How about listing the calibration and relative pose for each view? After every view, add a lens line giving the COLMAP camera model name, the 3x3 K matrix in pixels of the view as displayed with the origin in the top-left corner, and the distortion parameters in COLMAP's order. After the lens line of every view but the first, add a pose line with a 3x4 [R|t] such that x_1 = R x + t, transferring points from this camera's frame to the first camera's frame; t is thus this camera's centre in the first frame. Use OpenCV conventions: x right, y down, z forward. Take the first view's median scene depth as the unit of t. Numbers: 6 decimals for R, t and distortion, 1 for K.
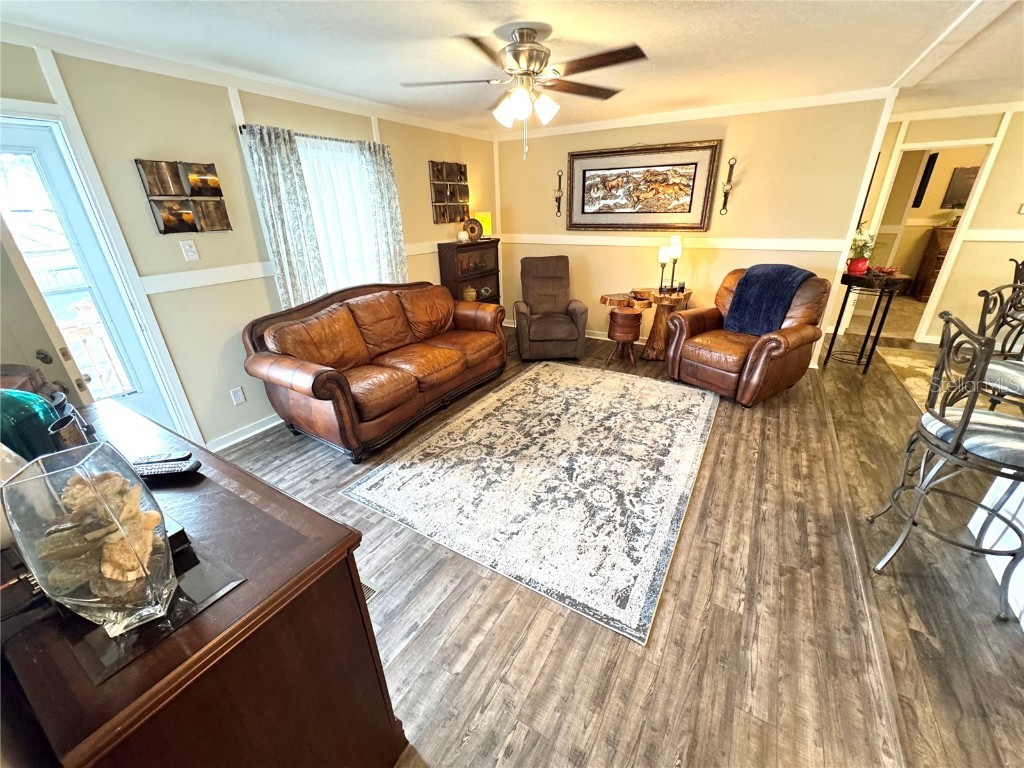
lens RADIAL K [[408.9, 0, 510.5], [0, 408.9, 387.4], [0, 0, 1]] dist [-0.002508, 0.000275]
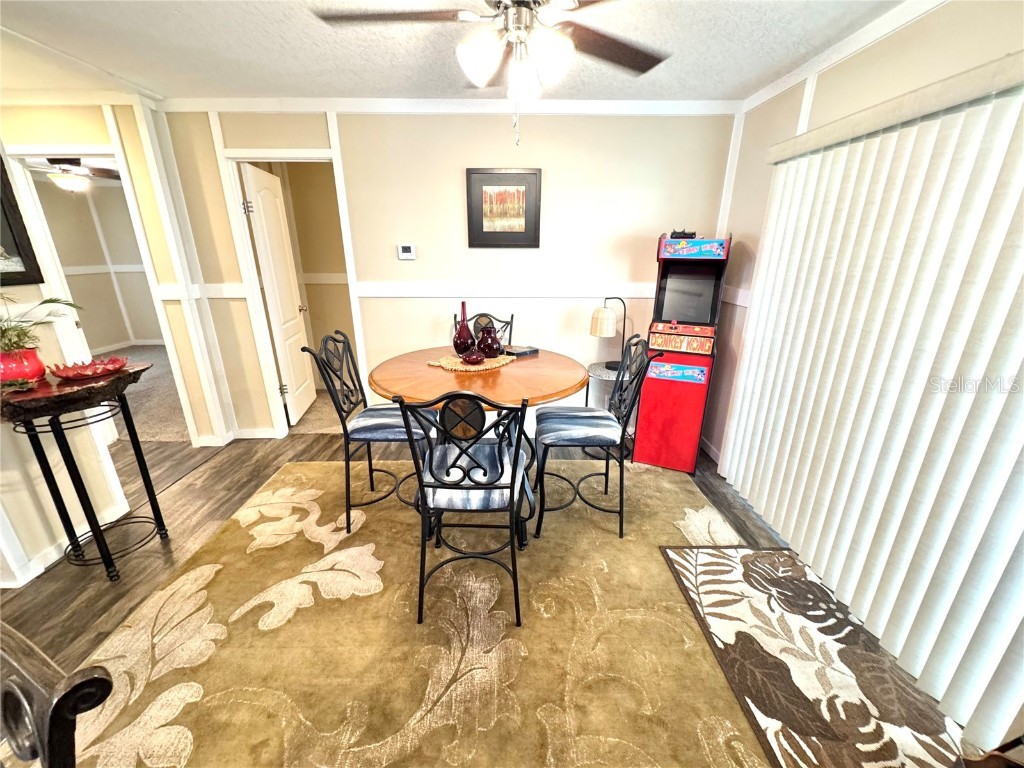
lens RADIAL K [[408.9, 0, 510.5], [0, 408.9, 387.4], [0, 0, 1]] dist [-0.002508, 0.000275]
pose [[0.854392, -0.146037, 0.498685, 1.088079], [0.192209, 0.980447, -0.042191, -0.149132], [-0.482773, 0.131899, 0.865756, 0.340755]]
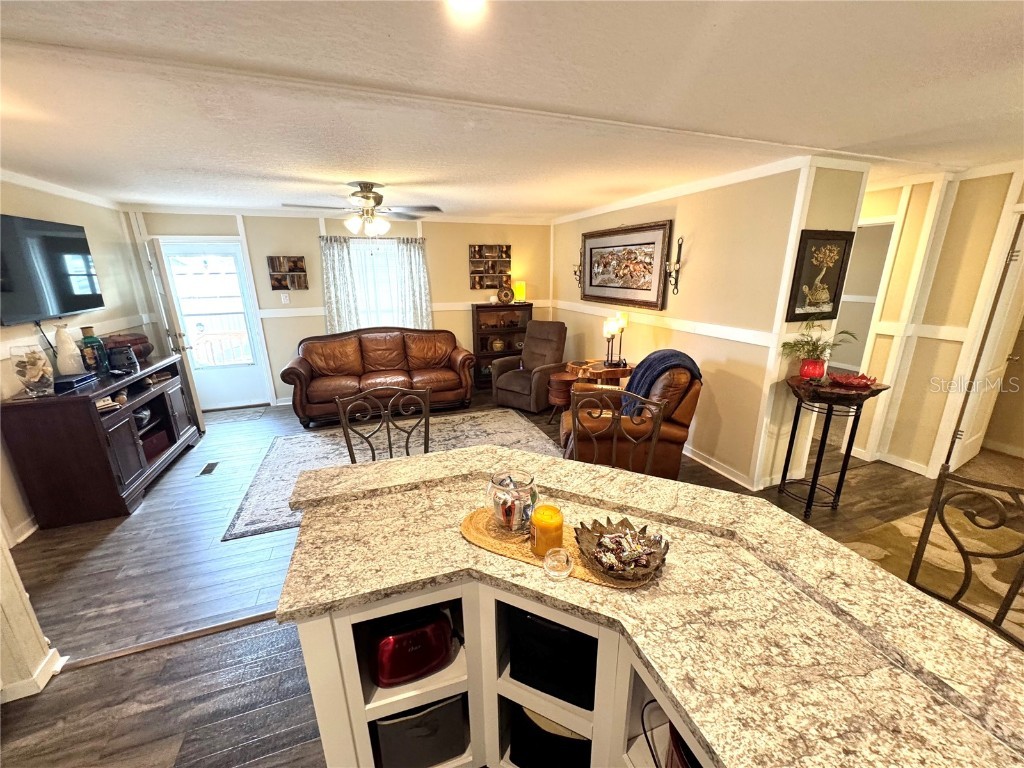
lens RADIAL K [[408.9, 0, 510.5], [0, 408.9, 387.4], [0, 0, 1]] dist [-0.002508, 0.000275]
pose [[0.777244, 0.188988, -0.600146, 0.874091], [-0.263006, 0.964084, -0.037022, -0.091604], [0.571594, 0.186617, 0.799033, 0.089545]]
